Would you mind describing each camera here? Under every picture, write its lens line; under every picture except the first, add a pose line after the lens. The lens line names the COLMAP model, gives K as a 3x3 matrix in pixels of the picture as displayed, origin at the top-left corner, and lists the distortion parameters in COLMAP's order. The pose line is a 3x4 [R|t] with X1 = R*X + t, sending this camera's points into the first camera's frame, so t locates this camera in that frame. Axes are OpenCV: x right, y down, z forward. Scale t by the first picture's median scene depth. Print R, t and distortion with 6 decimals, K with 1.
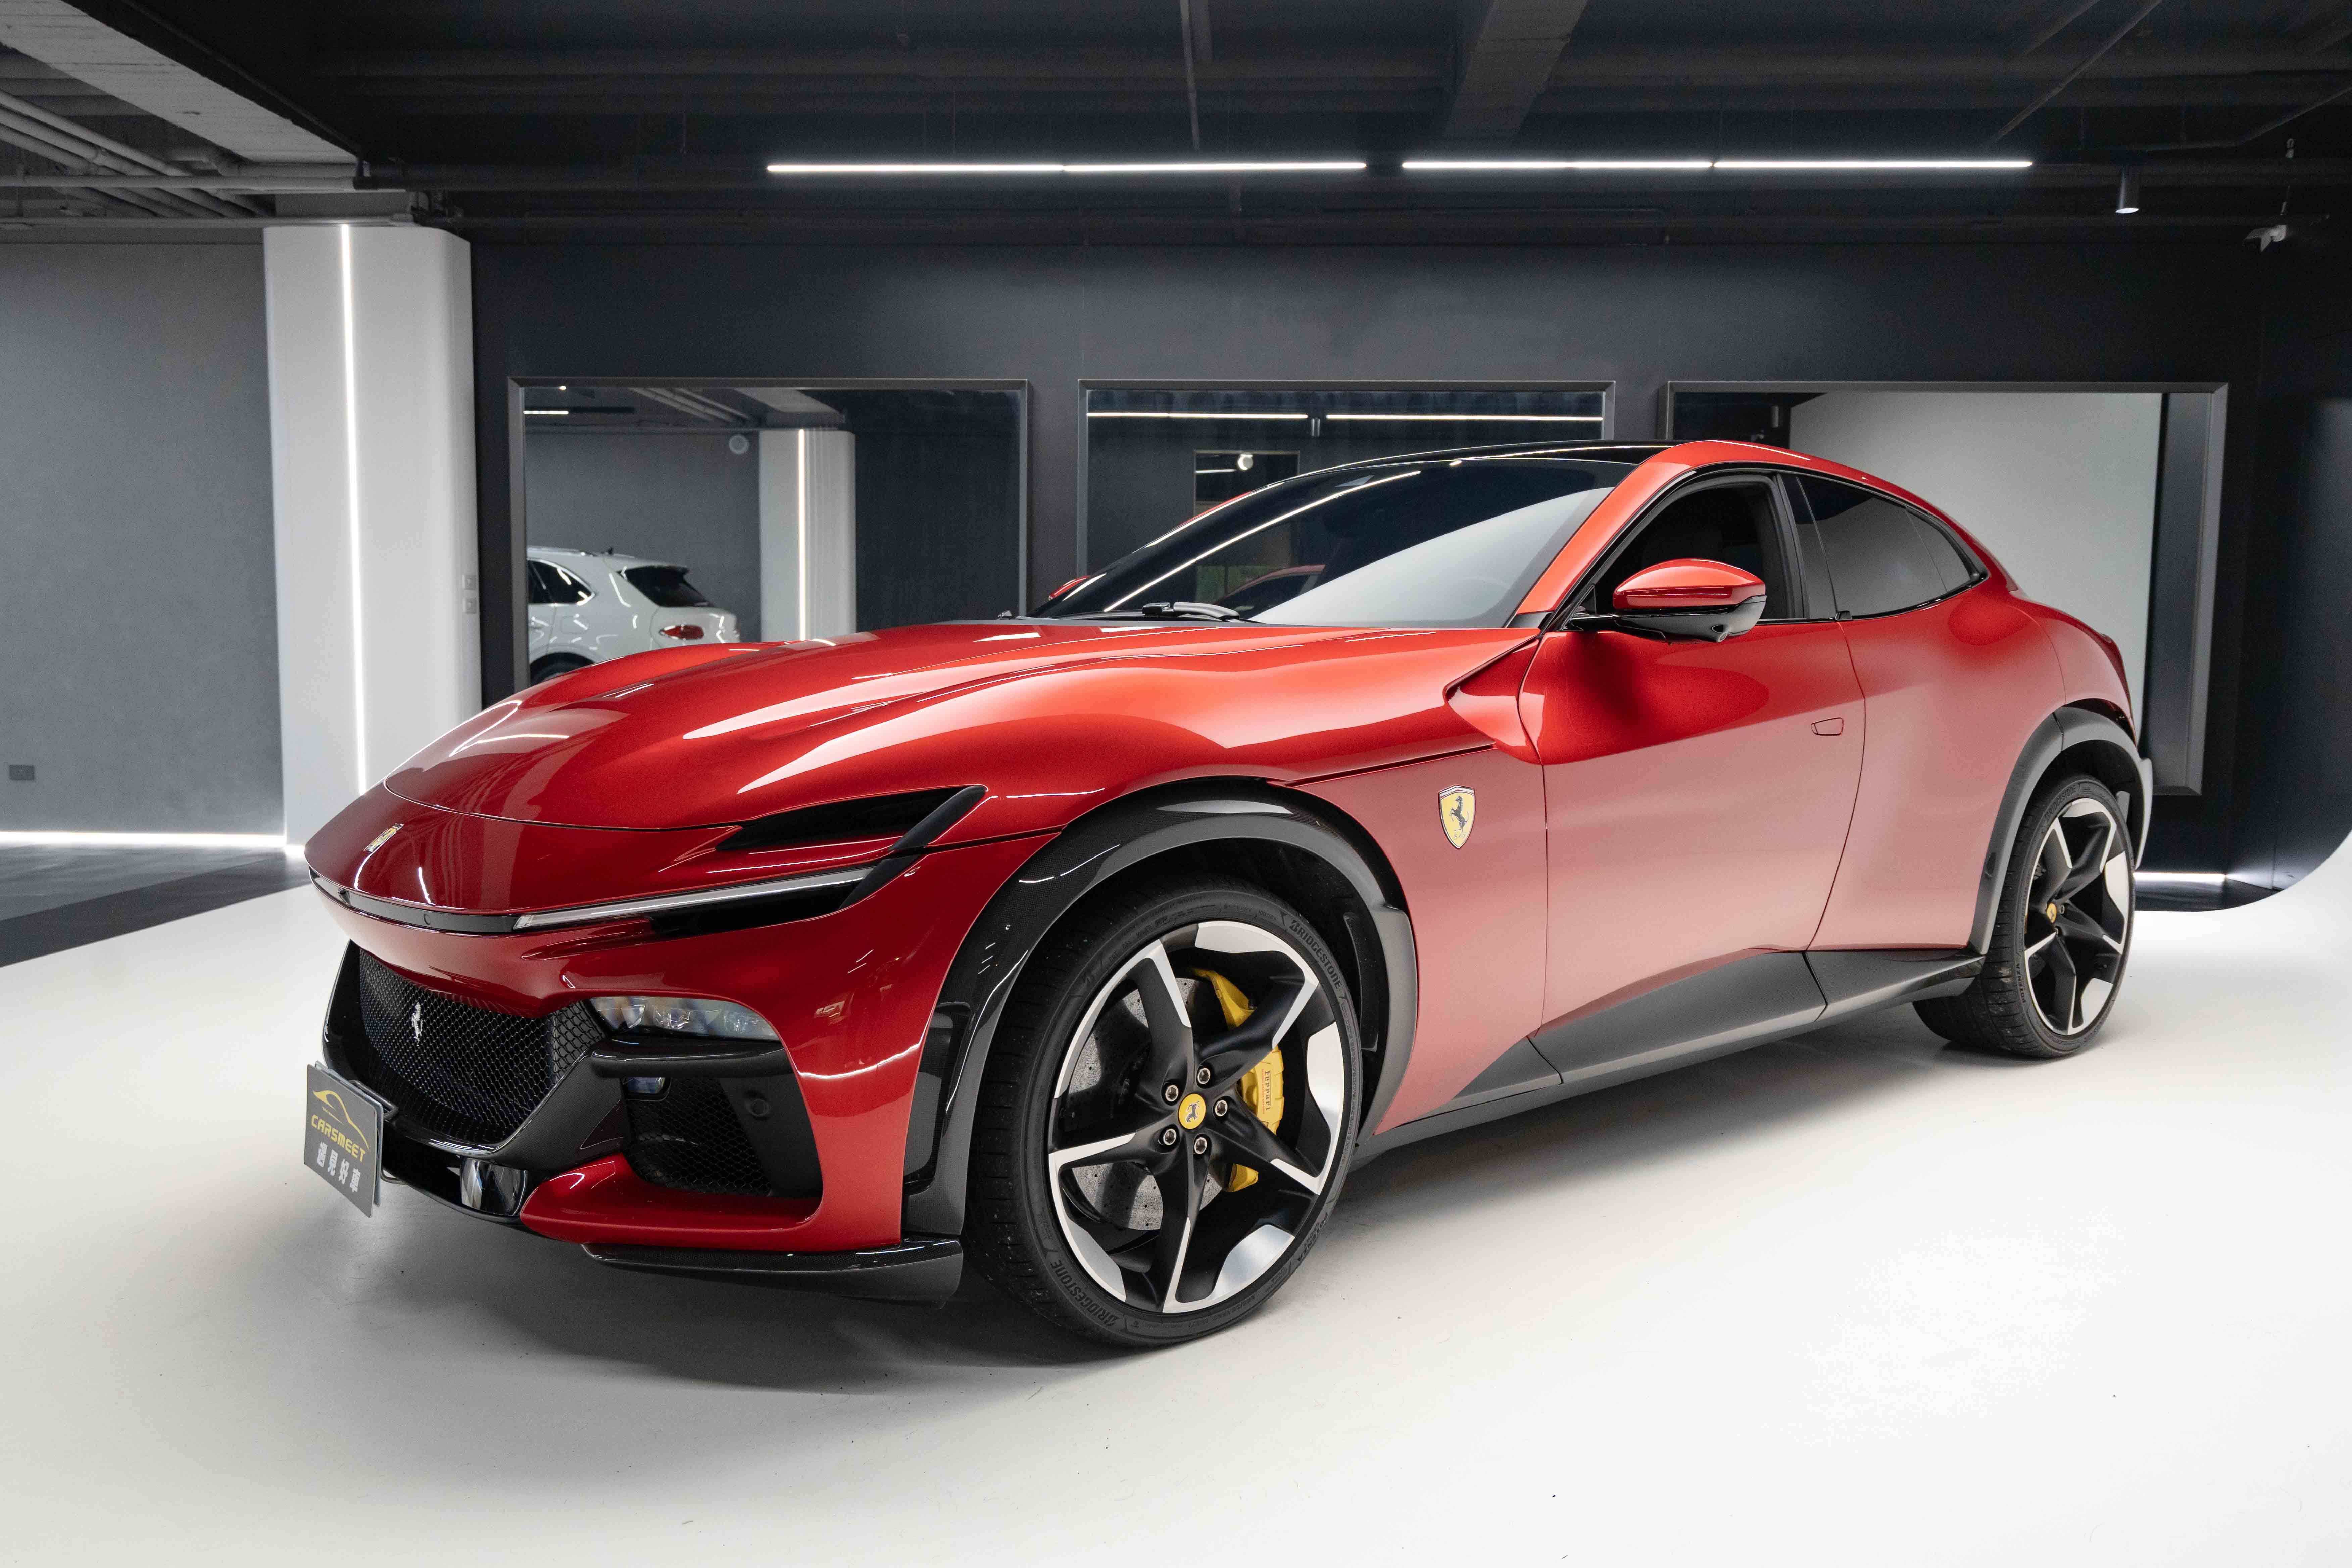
lens RADIAL K [[1730.9, 0, 1176.0], [0, 1730.9, 784.0], [0, 0, 1]] dist [0.005254, -0.001447]
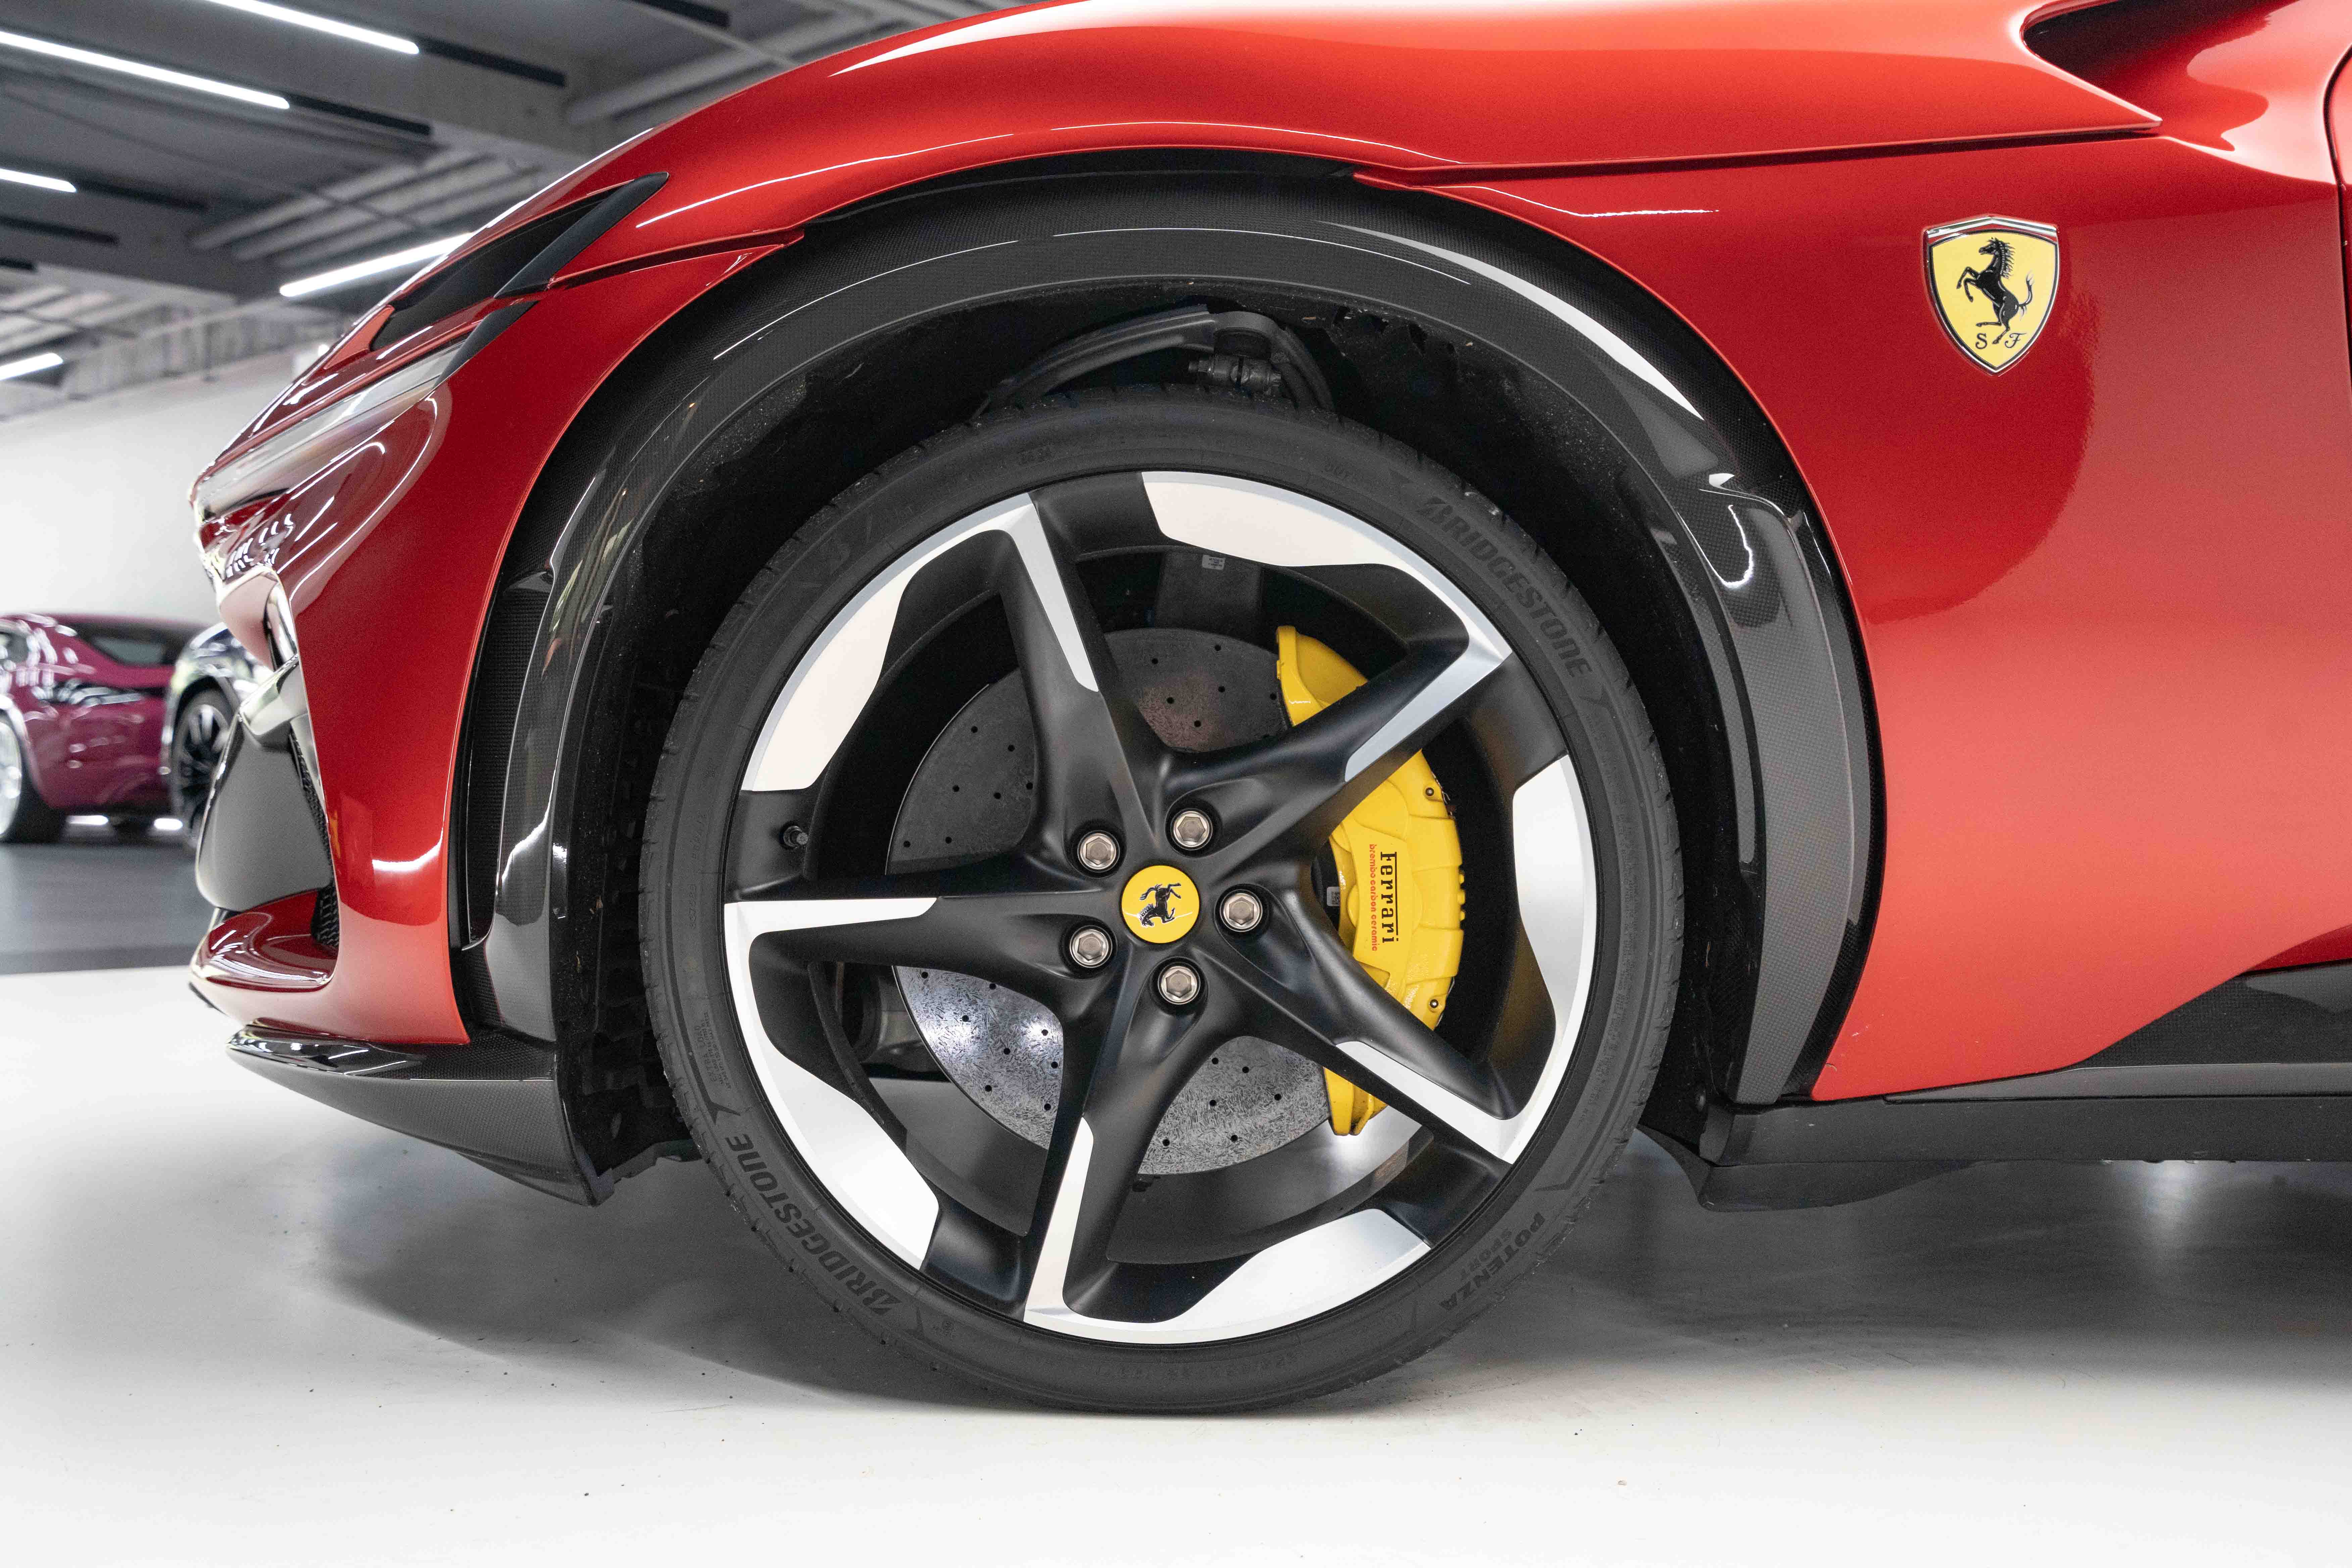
lens RADIAL K [[2353.8, 0, 1176.0], [0, 2353.8, 784.0], [0, 0, 1]] dist [-0.005681, -0.011247]
pose [[0.757342, 0.005998, -0.652991, 0.377648], [-0.061616, 0.996153, -0.062312, 0.178348], [0.650105, 0.087426, 0.754798, 0.486153]]
